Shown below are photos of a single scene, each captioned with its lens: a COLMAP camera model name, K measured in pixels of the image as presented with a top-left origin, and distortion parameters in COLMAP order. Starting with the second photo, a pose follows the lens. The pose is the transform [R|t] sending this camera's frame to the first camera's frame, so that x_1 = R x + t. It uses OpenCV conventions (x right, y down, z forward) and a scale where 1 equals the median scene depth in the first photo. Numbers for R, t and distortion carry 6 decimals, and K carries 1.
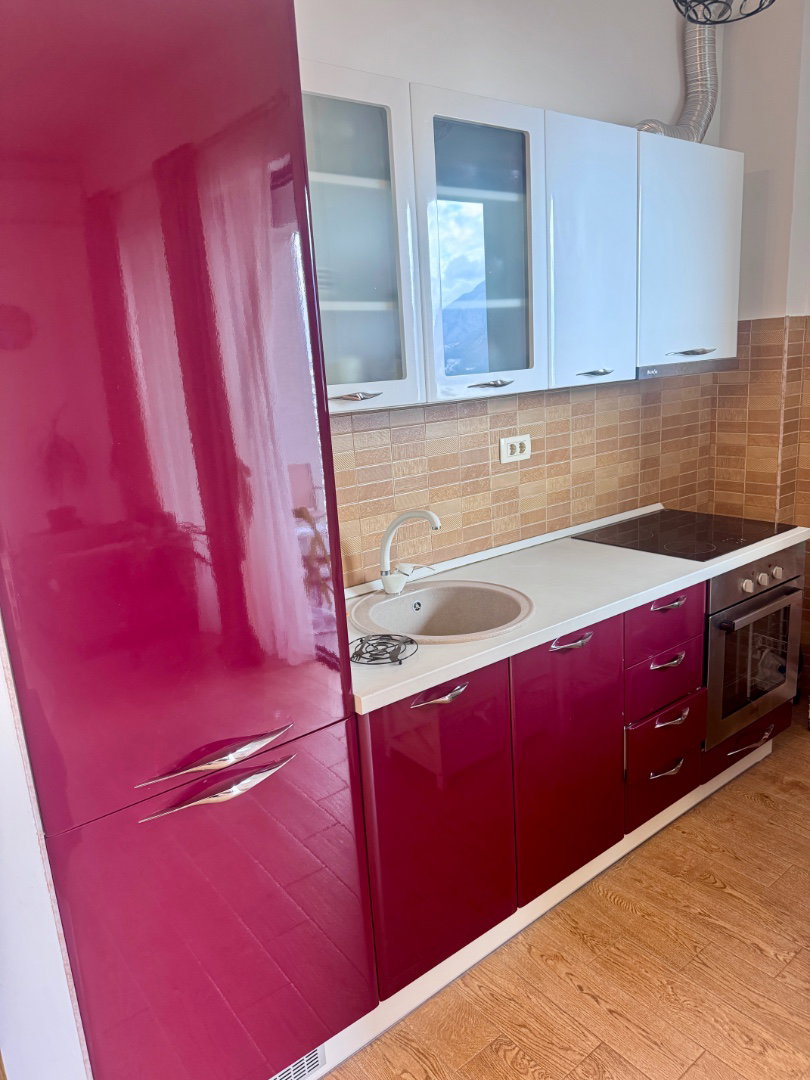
lens RADIAL K [[760.9, 0, 401.1], [0, 760.9, 541.3], [0, 0, 1]] dist [0.111424, -0.132703]
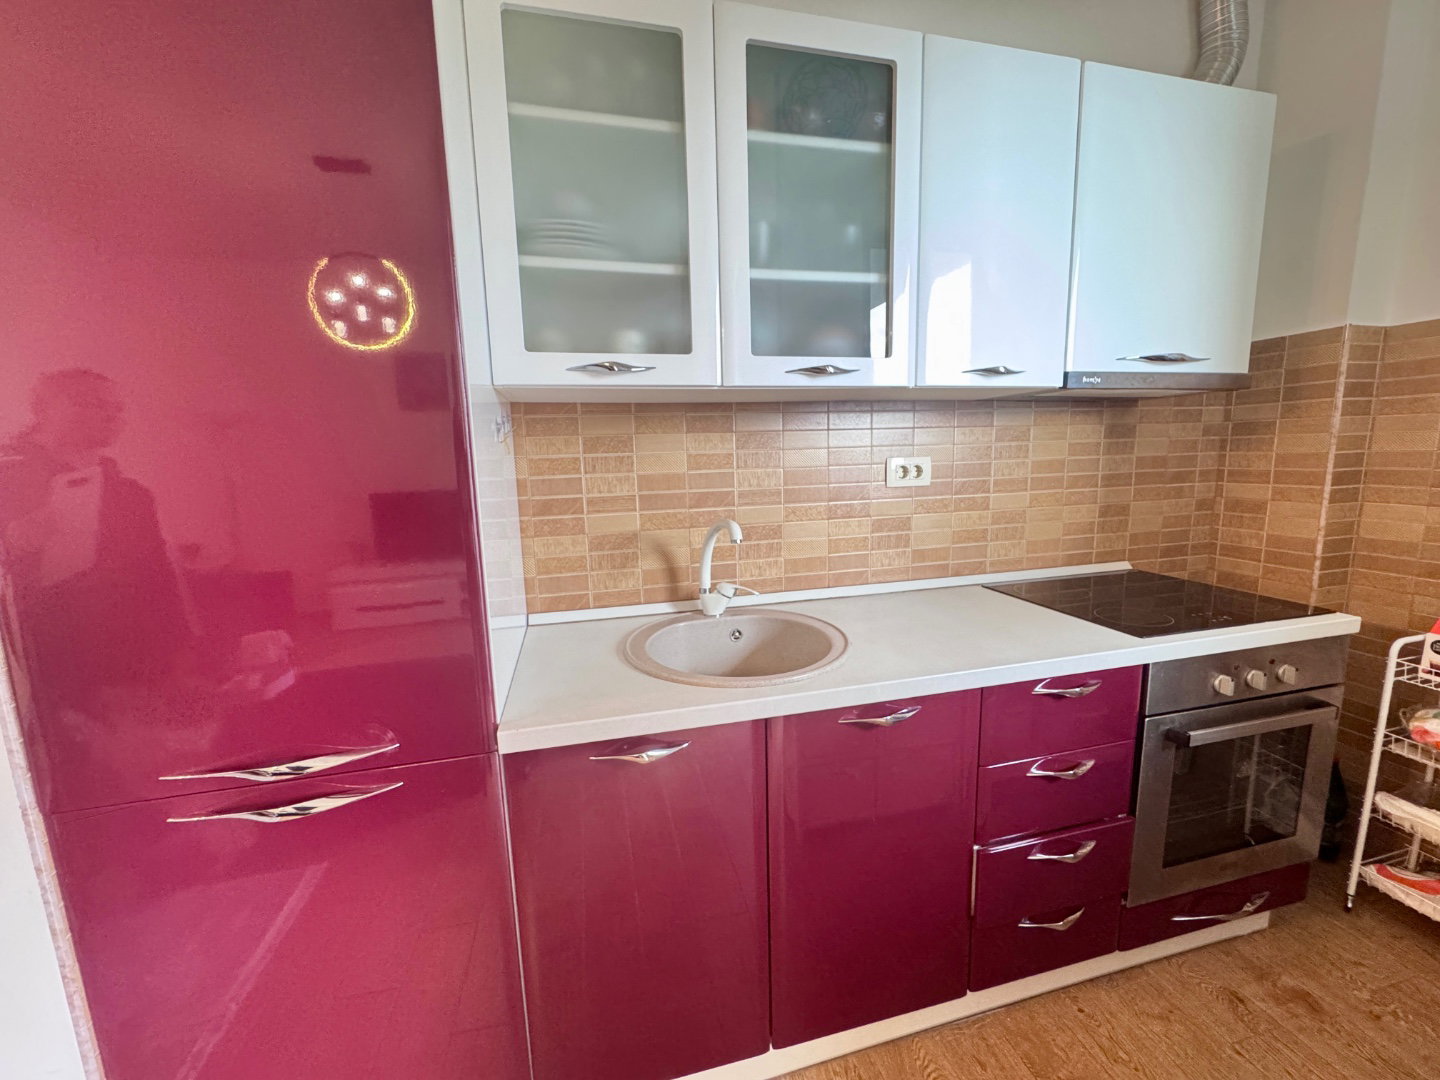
lens RADIAL K [[575.0, 0, 720.0], [0, 575.0, 540.0], [0, 0, 1]] dist [-0.001406, 0.004015]
pose [[0.913495, 0.099352, -0.394532, 0.205987], [-0.124803, 0.991402, -0.039310, 0.005649], [0.387234, 0.085148, 0.918041, 0.313012]]
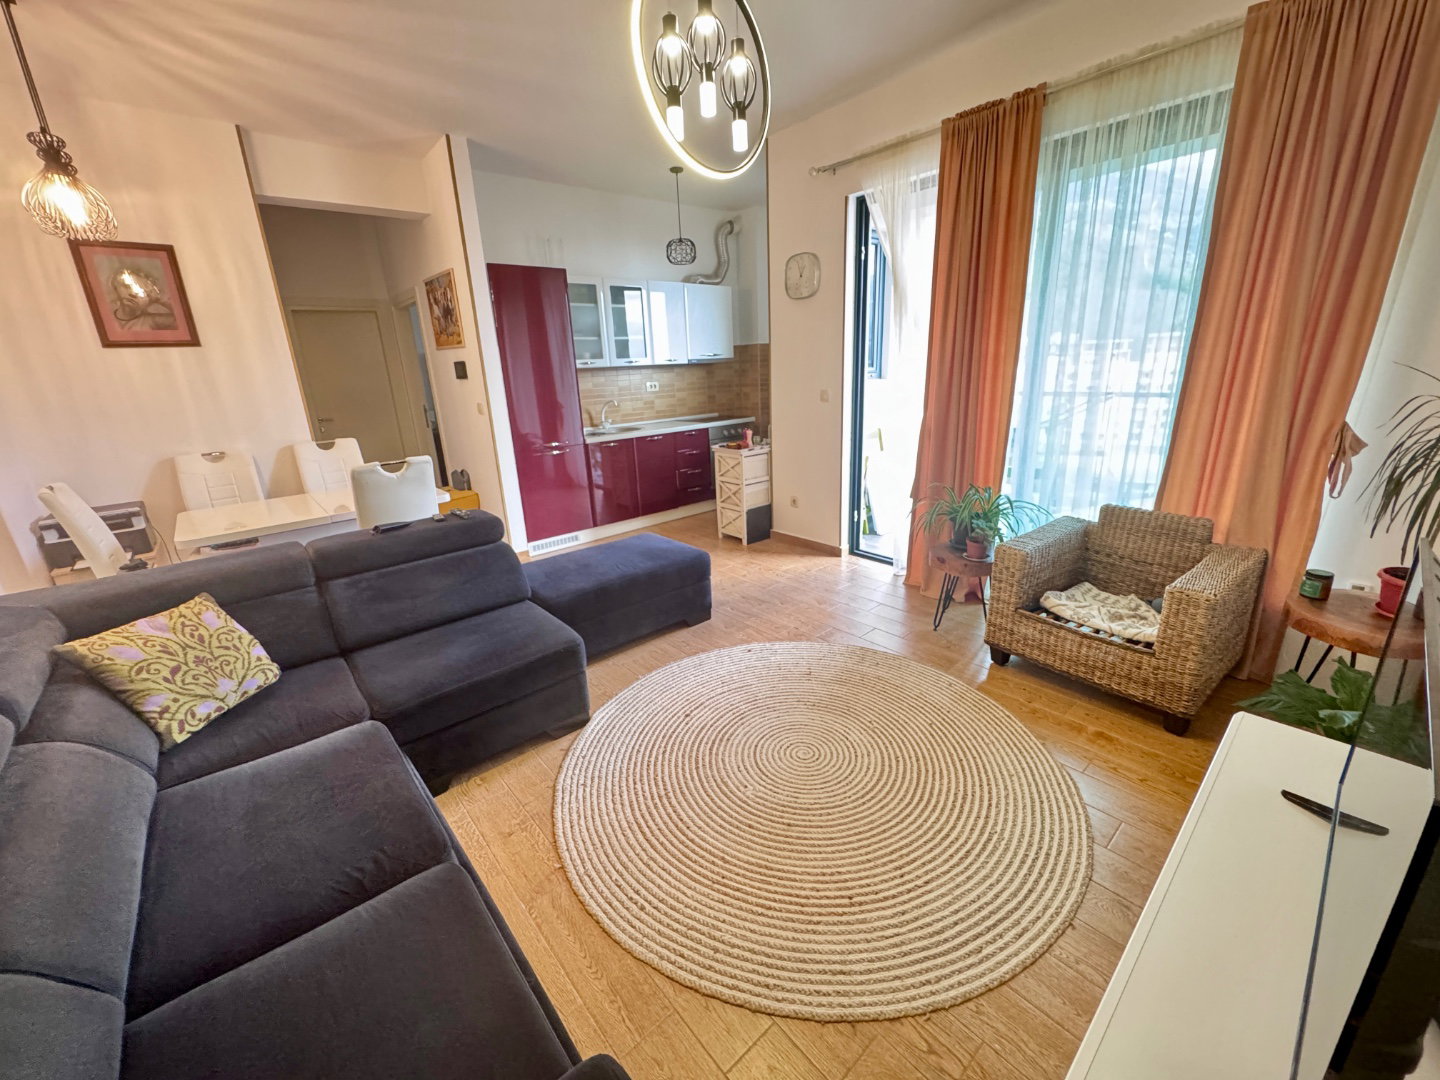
lens RADIAL K [[575.0, 0, 720.0], [0, 575.0, 540.0], [0, 0, 1]] dist [-0.001406, 0.004015]
pose [[0.998456, 0.002391, 0.055498, 0.270800], [-0.005557, 0.998362, 0.056950, 0.317937], [-0.055271, -0.057171, 0.996833, -1.168356]]
